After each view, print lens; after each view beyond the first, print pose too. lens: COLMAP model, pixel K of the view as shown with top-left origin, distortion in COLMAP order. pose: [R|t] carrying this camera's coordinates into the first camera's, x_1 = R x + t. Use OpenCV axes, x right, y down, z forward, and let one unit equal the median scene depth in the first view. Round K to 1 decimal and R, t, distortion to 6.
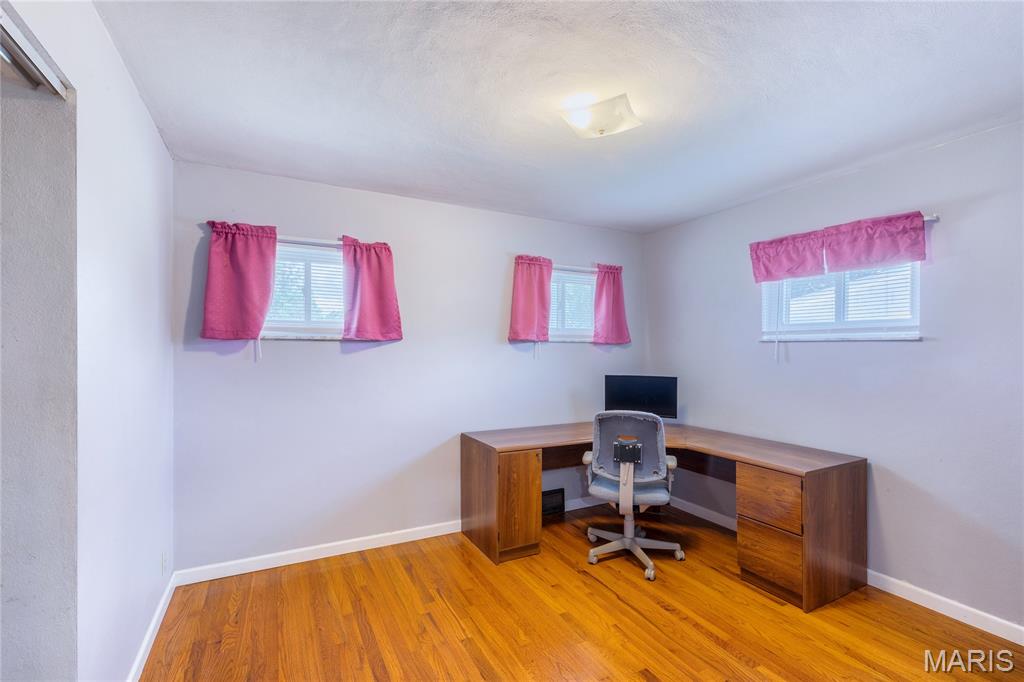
lens RADIAL K [[462.2, 0, 510.5], [0, 462.2, 343.3], [0, 0, 1]] dist [0.004470, 0.000555]
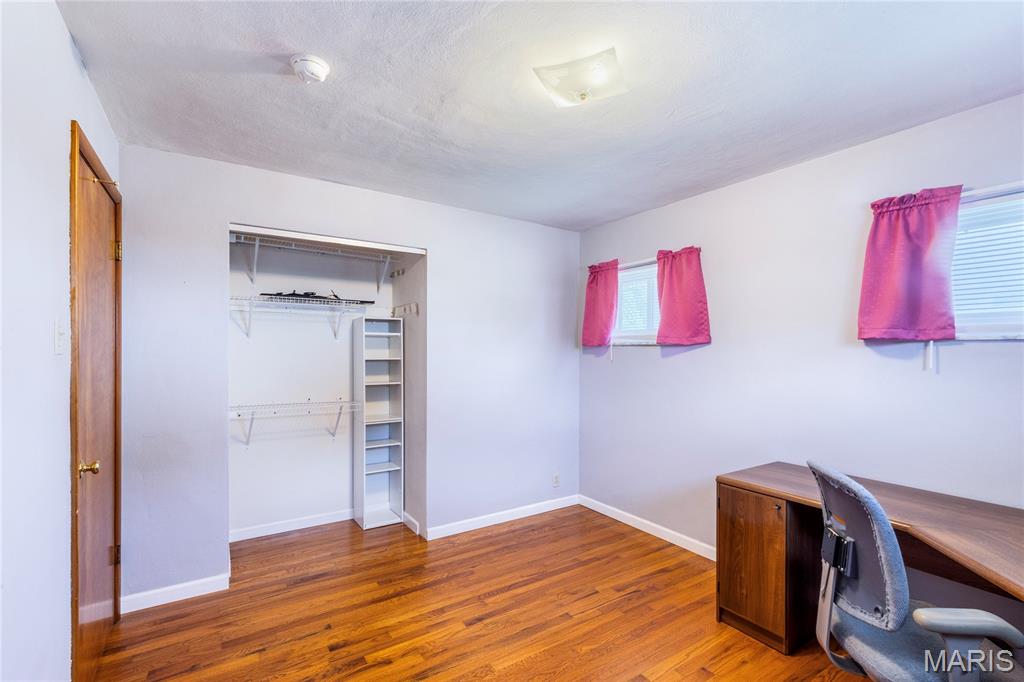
lens RADIAL K [[462.2, 0, 510.5], [0, 462.2, 349.4], [0, 0, 1]] dist [0.004470, 0.000555]
pose [[0.093211, -0.006052, -0.995628, 0.733257], [0.010591, 0.999931, -0.005087, 0.005853], [0.995590, -0.010070, 0.093269, 0.560734]]
